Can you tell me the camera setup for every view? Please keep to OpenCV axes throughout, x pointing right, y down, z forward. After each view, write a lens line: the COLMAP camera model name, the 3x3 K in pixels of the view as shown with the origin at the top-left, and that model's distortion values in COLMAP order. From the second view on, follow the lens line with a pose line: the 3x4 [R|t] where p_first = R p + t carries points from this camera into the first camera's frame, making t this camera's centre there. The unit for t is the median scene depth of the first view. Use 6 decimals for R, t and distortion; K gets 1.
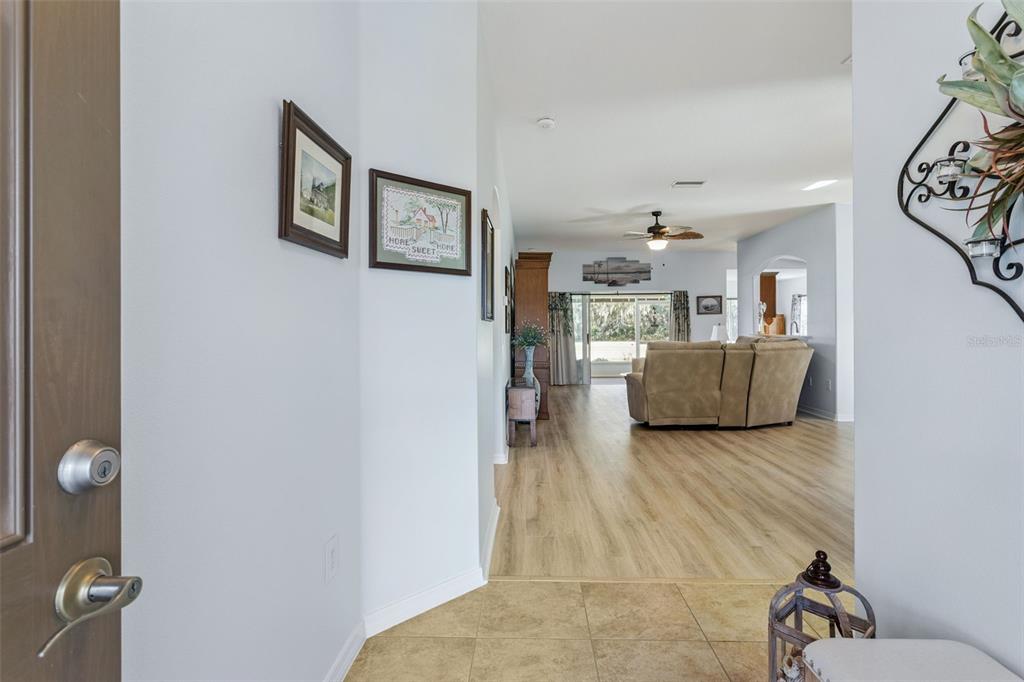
lens RADIAL K [[497.1, 0, 513.1], [0, 497.1, 329.7], [0, 0, 1]] dist [0.002776, -0.001092]
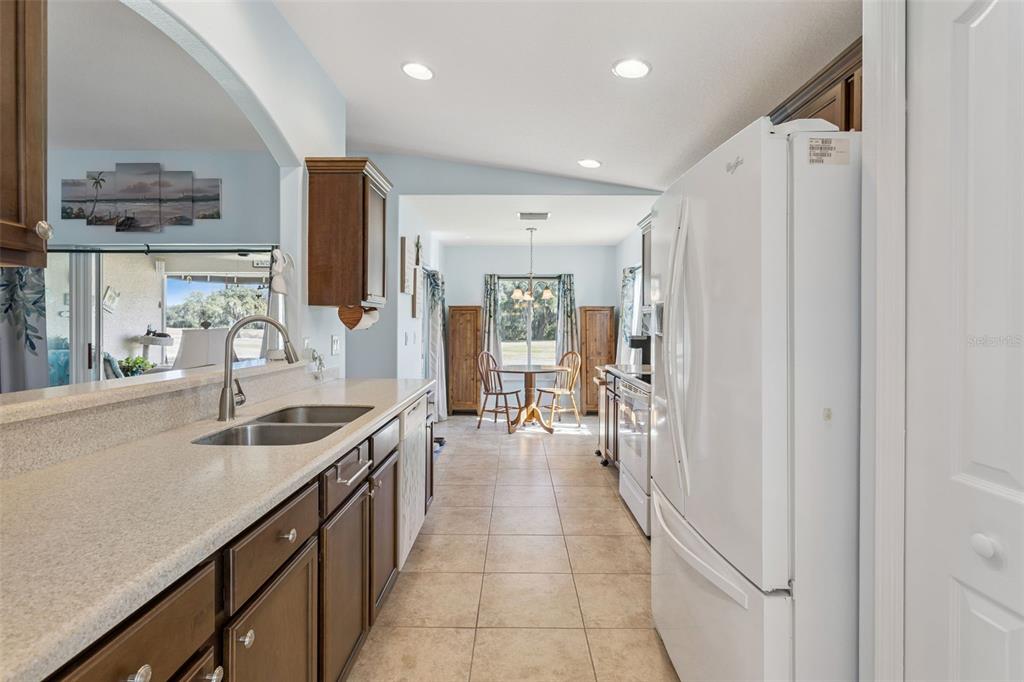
lens RADIAL K [[497.1, 0, 513.1], [0, 497.1, 329.7], [0, 0, 1]] dist [0.002776, -0.001092]
pose [[0.999603, 0.008372, 0.026900, 2.348980], [-0.008522, 0.999949, 0.005443, -0.043516], [-0.026853, -0.005670, 0.999623, 2.600536]]
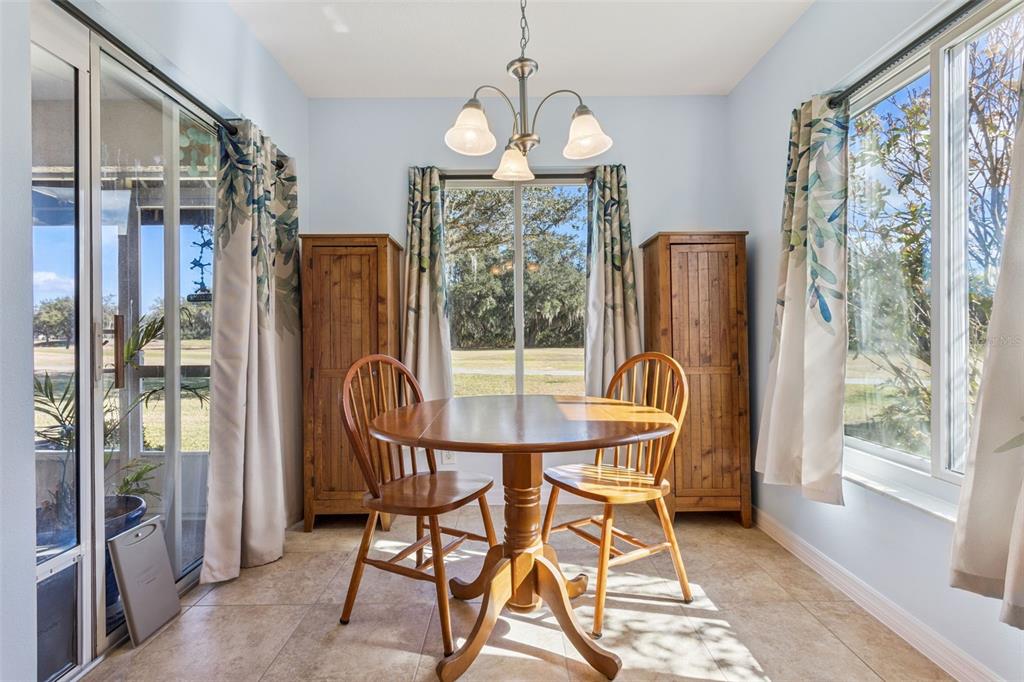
lens RADIAL K [[490.6, 0, 512.1], [0, 490.6, 335.8], [0, 0, 1]] dist [-0.000942, 0.000474]
pose [[0.999078, -0.000922, 0.042923, 2.465401], [0.000944, 0.999999, -0.000474, 0.060395], [-0.042923, 0.000514, 0.999078, 4.511876]]
